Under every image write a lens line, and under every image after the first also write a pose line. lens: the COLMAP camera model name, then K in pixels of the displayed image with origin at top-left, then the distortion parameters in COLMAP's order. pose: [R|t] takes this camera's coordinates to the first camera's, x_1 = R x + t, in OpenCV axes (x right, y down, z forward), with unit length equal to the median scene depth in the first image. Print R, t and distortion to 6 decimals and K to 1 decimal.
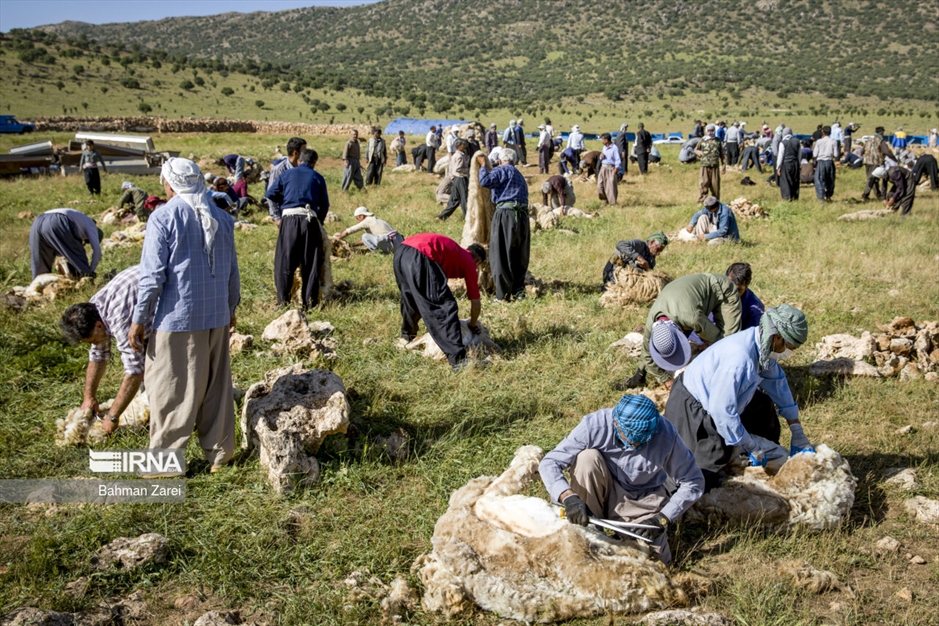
lens RADIAL K [[1468.7, 0, 470.4], [0, 1468.7, 312.8], [0, 0, 1]] dist [0.032665, 0.000000]
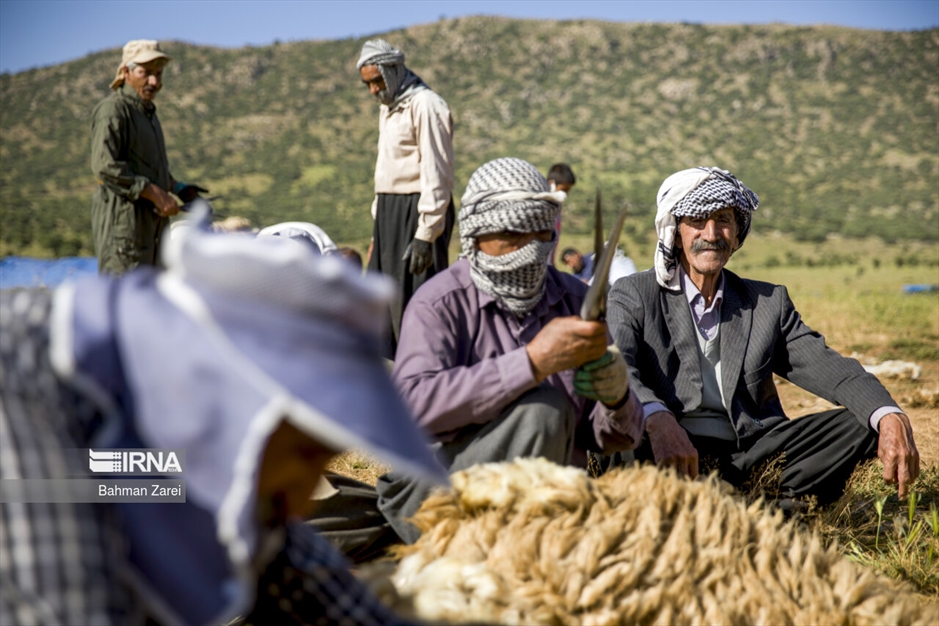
lens RADIAL K [[1468.7, 0, 469.1], [0, 1468.7, 311.4], [0, 0, 1]] dist [0.032665, 0.000000]
pose [[0.975379, -0.013660, 0.220110, -0.011279], [0.042004, 0.991316, -0.124615, -0.050223], [-0.216496, 0.130793, 0.967483, 0.454770]]
